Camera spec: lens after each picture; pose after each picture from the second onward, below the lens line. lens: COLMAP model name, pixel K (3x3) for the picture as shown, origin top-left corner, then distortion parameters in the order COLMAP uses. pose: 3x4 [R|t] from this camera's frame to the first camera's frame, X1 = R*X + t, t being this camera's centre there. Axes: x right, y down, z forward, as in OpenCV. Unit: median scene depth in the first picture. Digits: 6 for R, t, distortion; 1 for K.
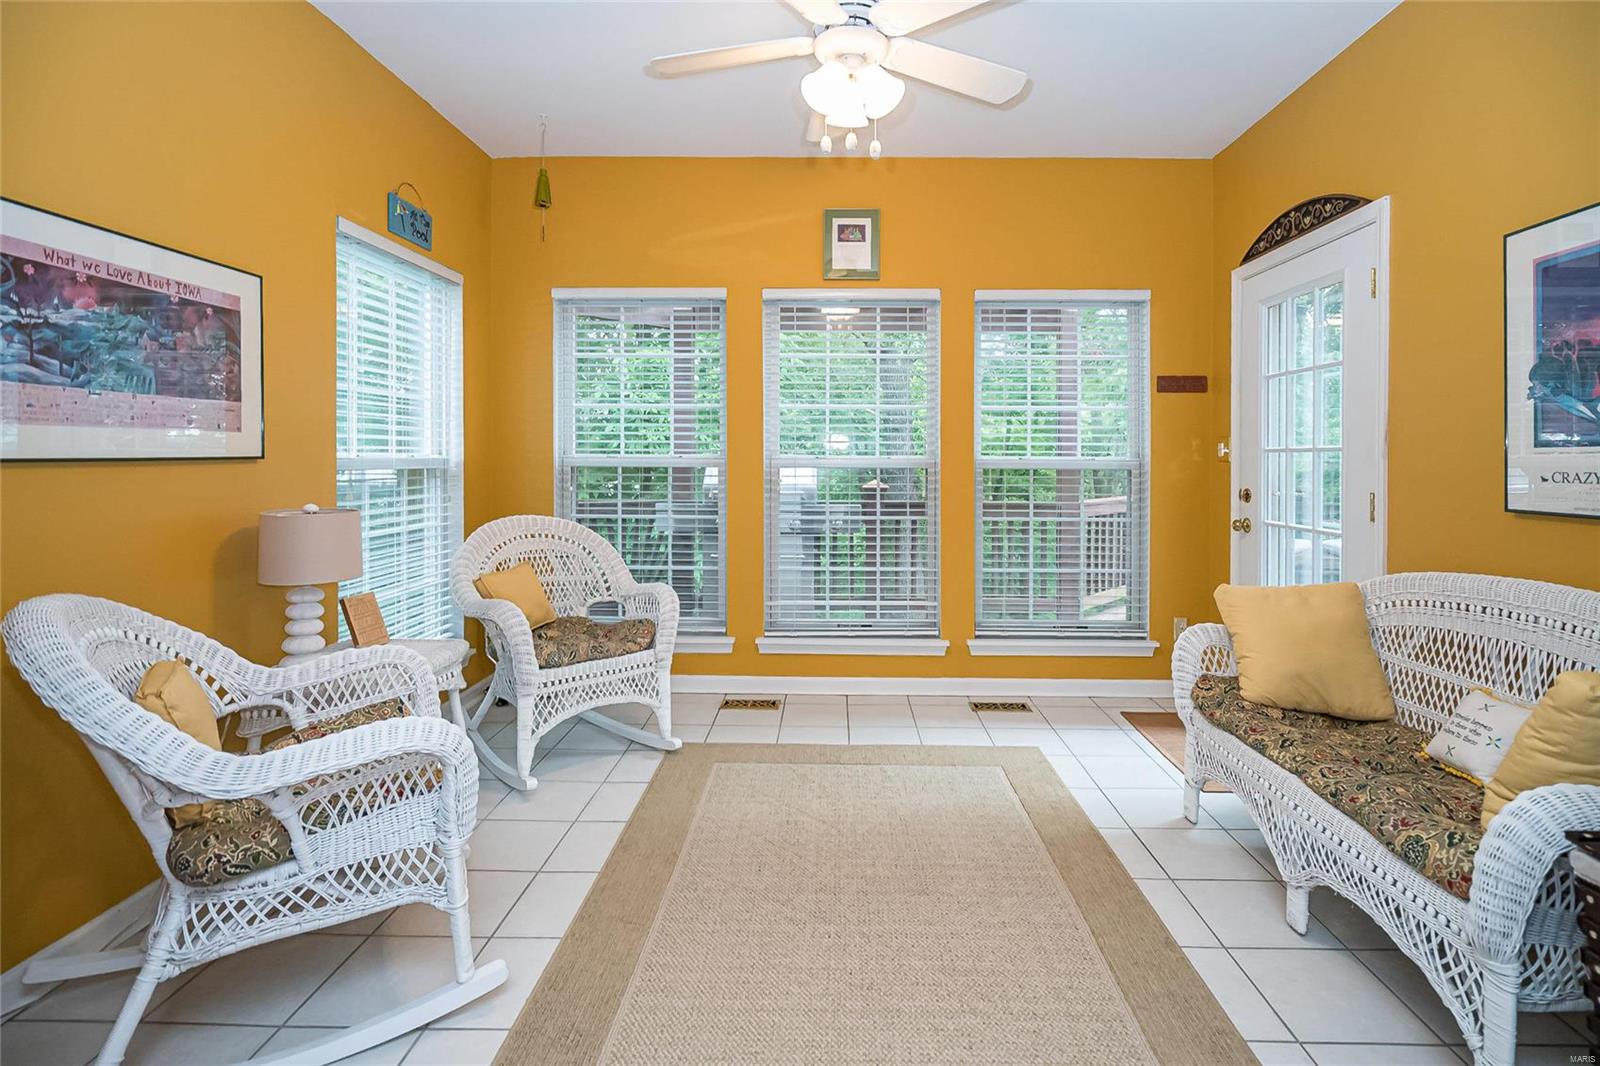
lens RADIAL K [[735.6, 0, 829.8], [0, 735.6, 463.3], [0, 0, 1]] dist [0.002844, 0.000676]
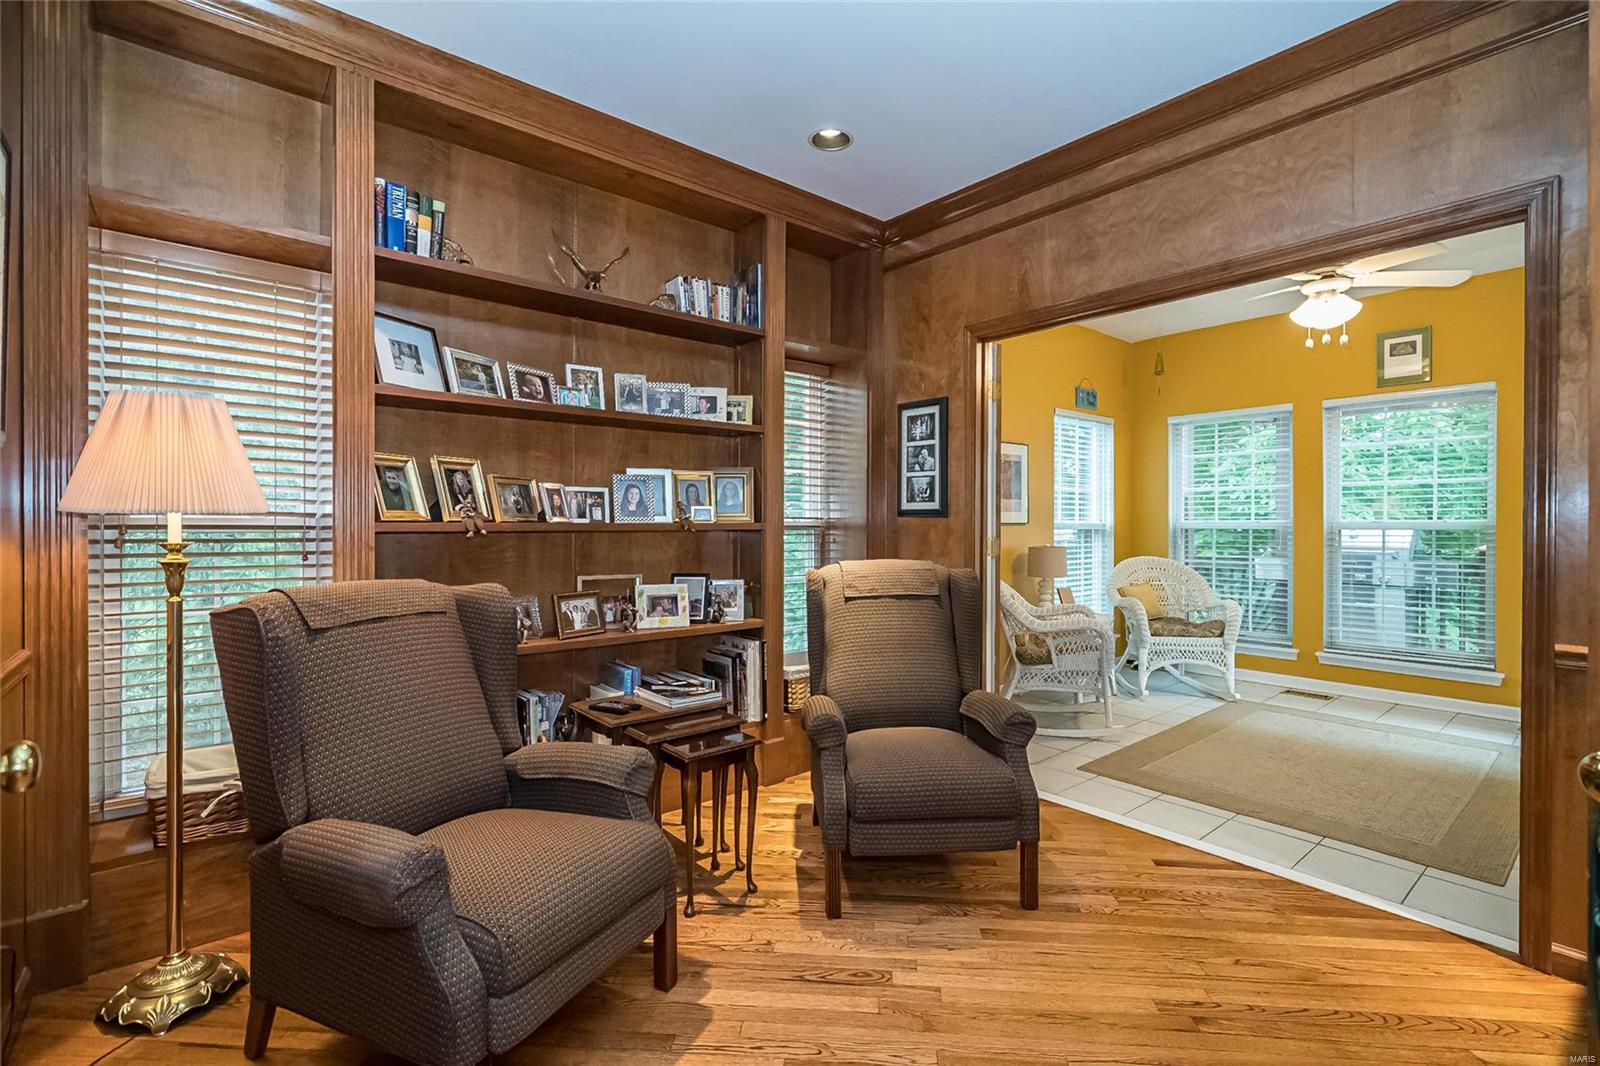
lens RADIAL K [[735.6, 0, 807.4], [0, 735.6, 531.1], [0, 0, 1]] dist [0.002844, 0.000676]
pose [[0.647654, 0.001175, -0.761934, 0.386912], [-0.002563, 0.999997, -0.000637, 0.014645], [0.761931, 0.002365, 0.647654, -0.730696]]
